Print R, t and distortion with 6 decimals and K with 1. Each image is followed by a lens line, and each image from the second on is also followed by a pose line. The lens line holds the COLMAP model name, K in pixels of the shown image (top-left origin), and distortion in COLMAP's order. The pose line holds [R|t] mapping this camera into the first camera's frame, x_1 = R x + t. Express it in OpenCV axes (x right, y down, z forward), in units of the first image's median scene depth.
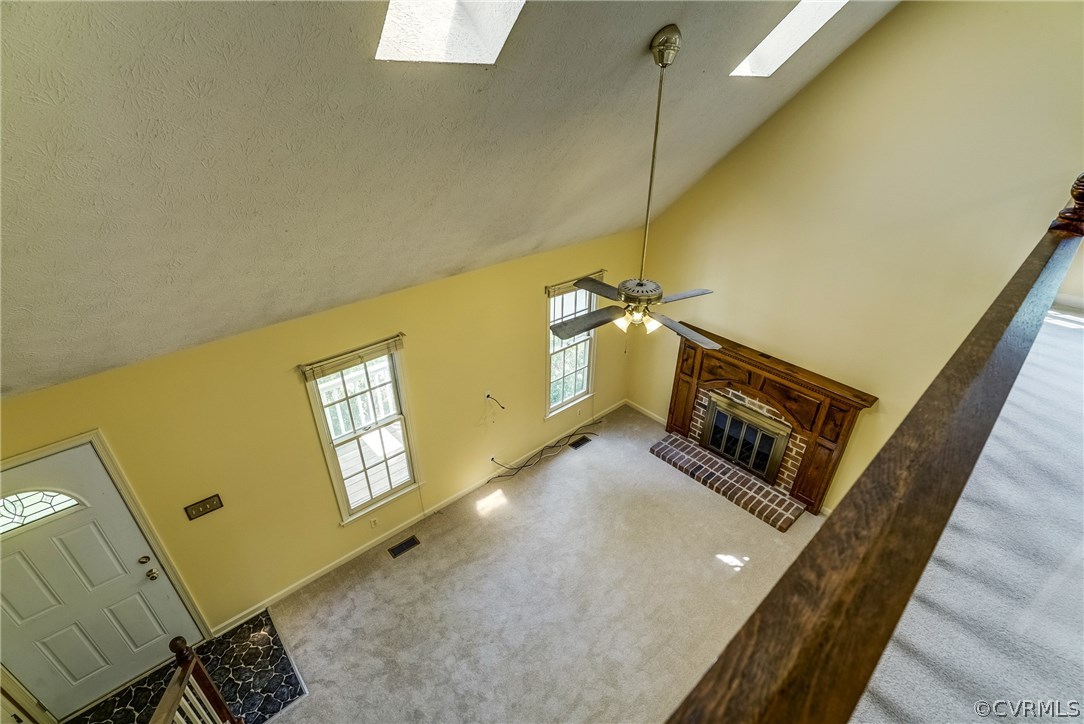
lens RADIAL K [[502.1, 0, 548.1], [0, 502.1, 364.0], [0, 0, 1]] dist [-0.045225, 0.016086]
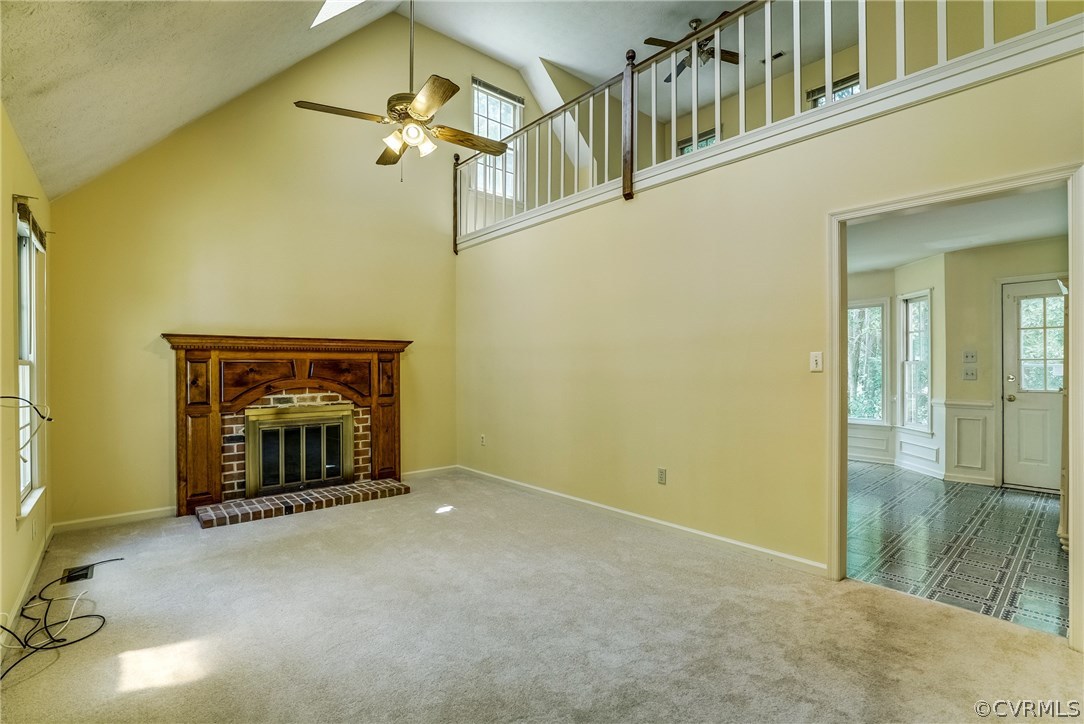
lens RADIAL K [[502.1, 0, 548.1], [0, 502.1, 364.0], [0, 0, 1]] dist [-0.045225, 0.016086]
pose [[0.023036, -0.011489, 0.999669, -0.472332], [0.503789, 0.863825, -0.001681, 0.256257], [-0.863519, 0.503661, 0.025687, 0.605266]]
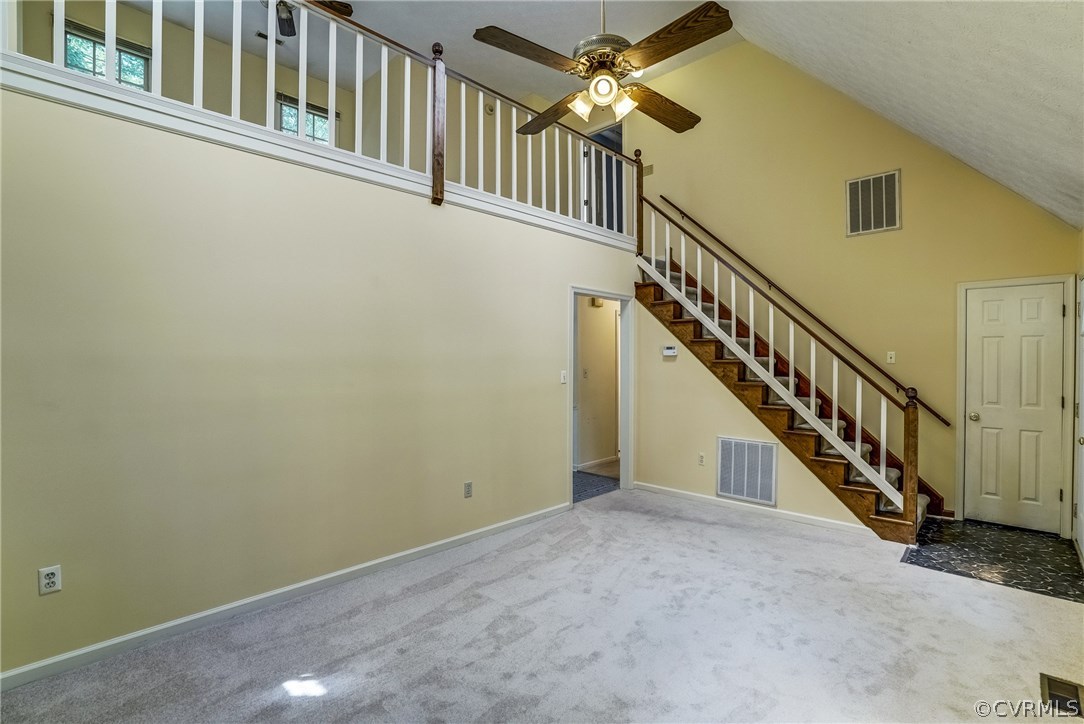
lens RADIAL K [[502.1, 0, 548.1], [0, 502.1, 364.0], [0, 0, 1]] dist [-0.045225, 0.016086]
pose [[-0.998392, -0.015828, -0.054431, 0.182186], [-0.041391, 0.859635, 0.509230, -0.075438], [0.038730, 0.510664, -0.858907, 1.122328]]
